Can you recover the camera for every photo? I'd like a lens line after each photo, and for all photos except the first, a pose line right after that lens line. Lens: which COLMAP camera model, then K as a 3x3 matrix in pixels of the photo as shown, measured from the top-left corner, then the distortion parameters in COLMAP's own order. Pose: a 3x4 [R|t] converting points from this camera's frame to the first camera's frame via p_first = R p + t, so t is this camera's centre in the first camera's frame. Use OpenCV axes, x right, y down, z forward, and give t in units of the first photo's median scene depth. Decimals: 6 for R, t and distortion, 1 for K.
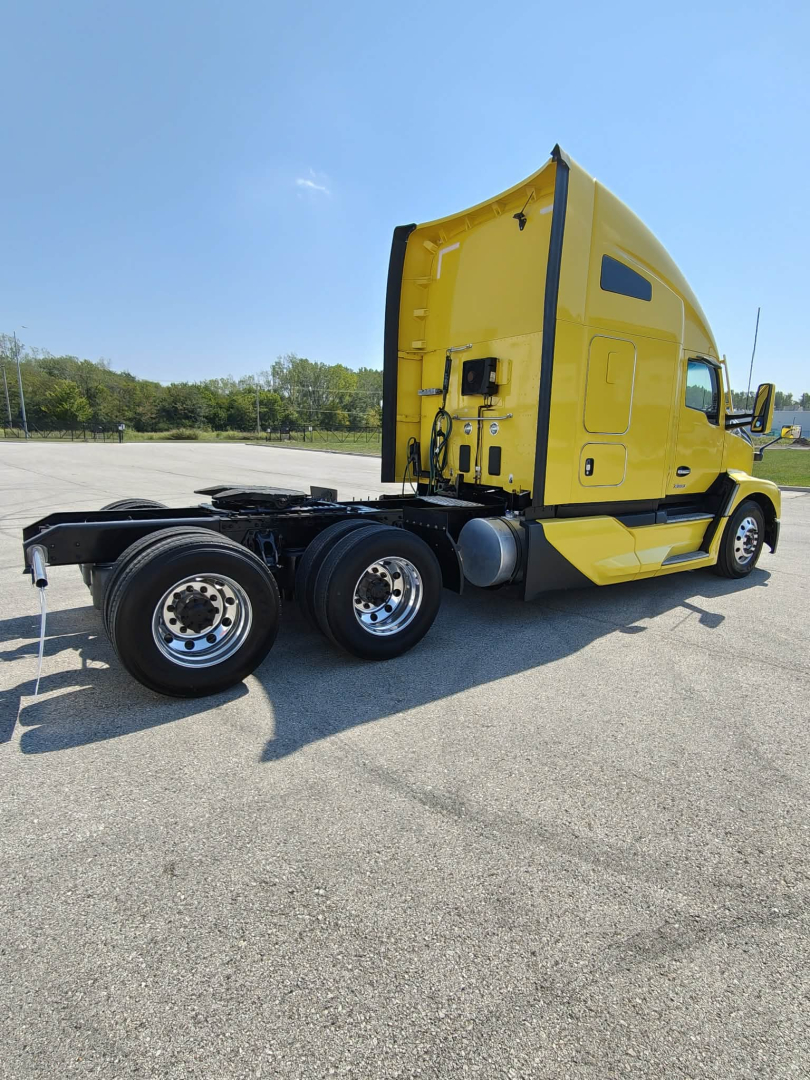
lens RADIAL K [[576.8, 0, 405.0], [0, 576.8, 540.0], [0, 0, 1]] dist [0.001976, 0.000357]
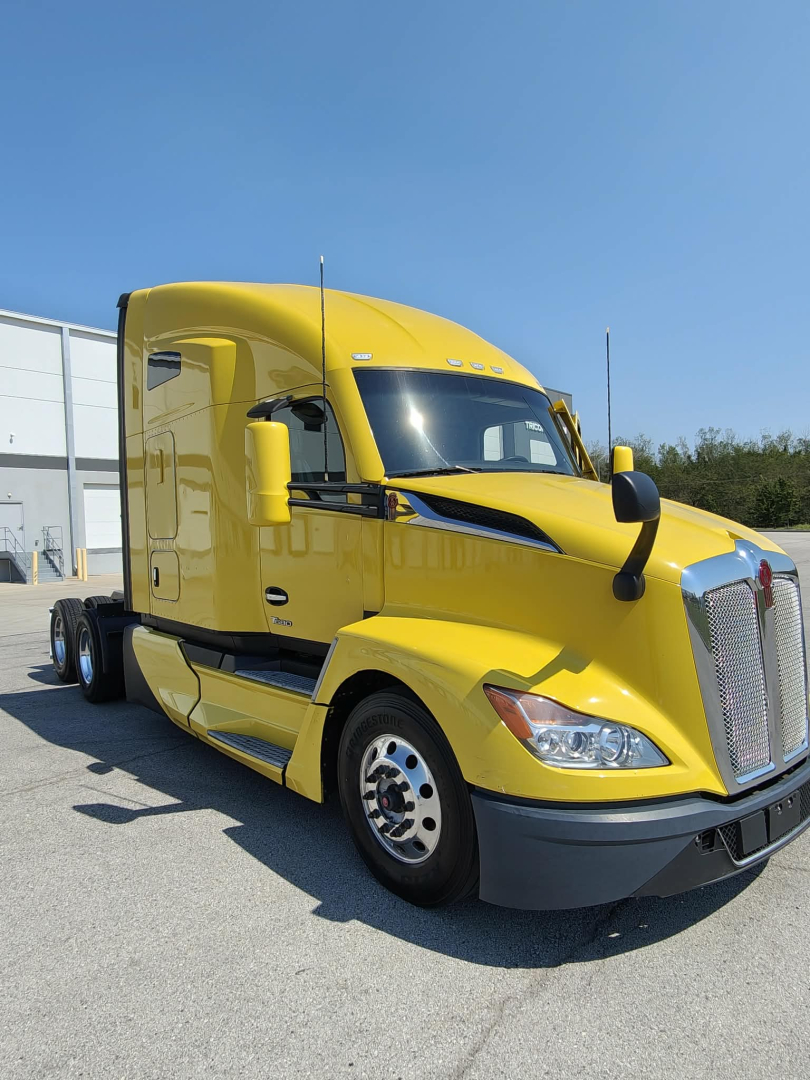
lens RADIAL K [[664.4, 0, 405.1], [0, 664.4, 557.1], [0, 0, 1]] dist [0.034753, 0.000224]
pose [[0.101445, 0.012873, -0.994758, 1.091238], [-0.142825, 0.989746, -0.001757, -0.165206], [0.984535, 0.142255, 0.102244, 0.994945]]
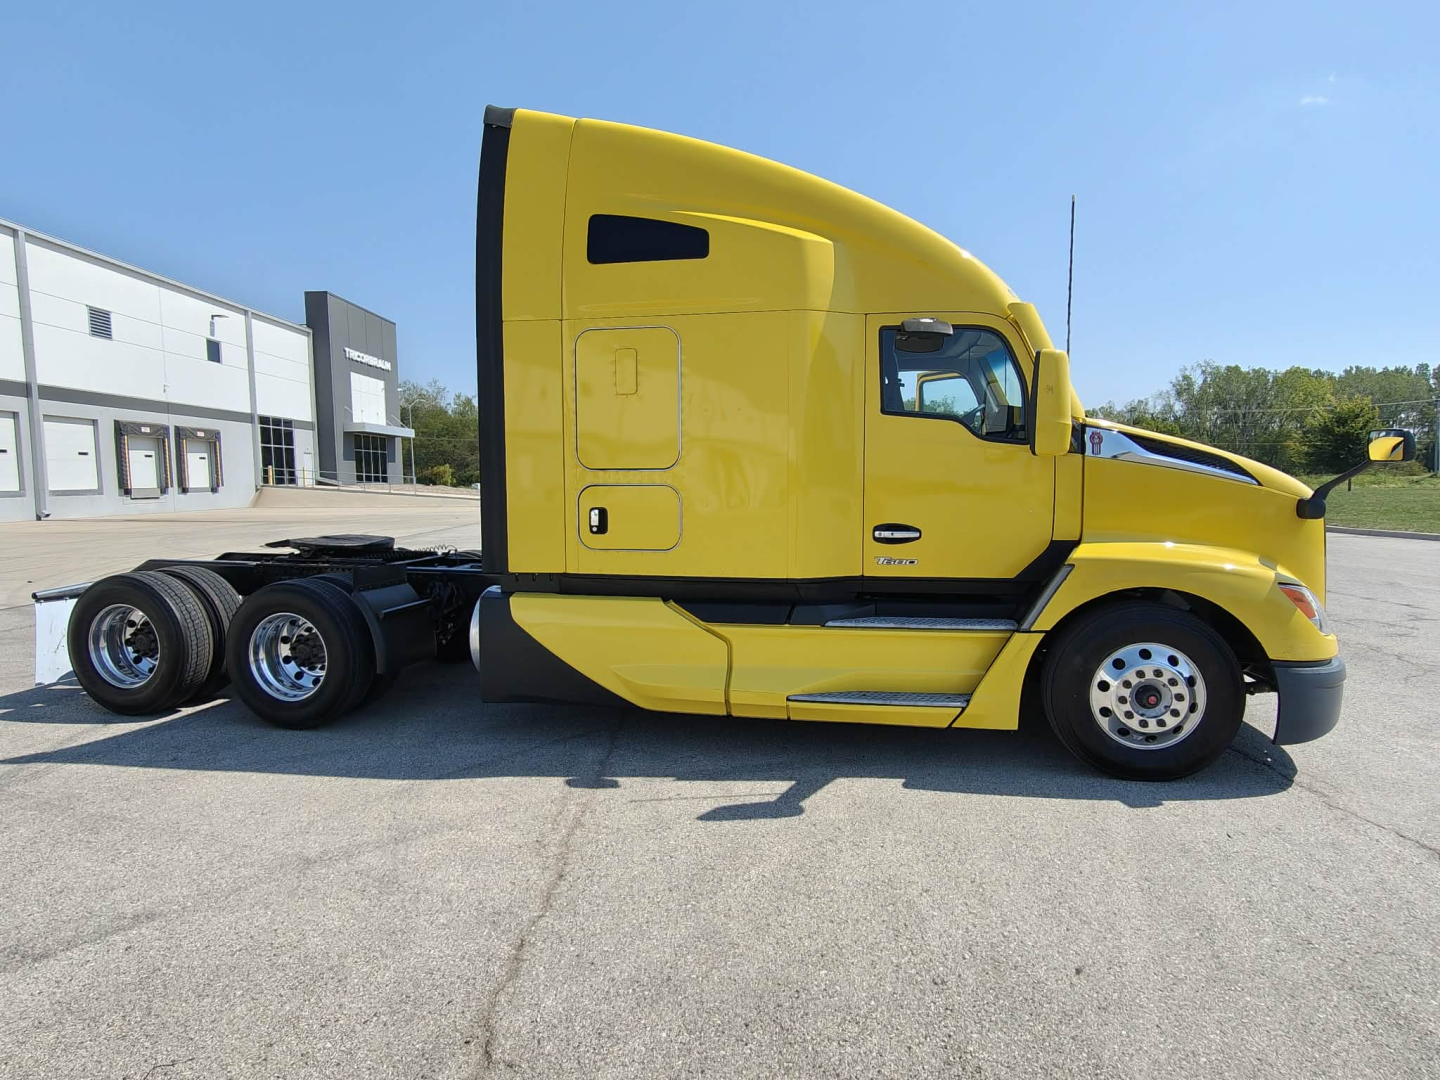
lens RADIAL K [[769.1, 0, 720.0], [0, 769.1, 540.0], [0, 0, 1]] dist [0.001976, 0.000357]
pose [[0.714828, 0.026025, -0.698816, 0.811626], [-0.103399, 0.992257, -0.068815, -0.045346], [0.691614, 0.121448, 0.711983, 0.367039]]
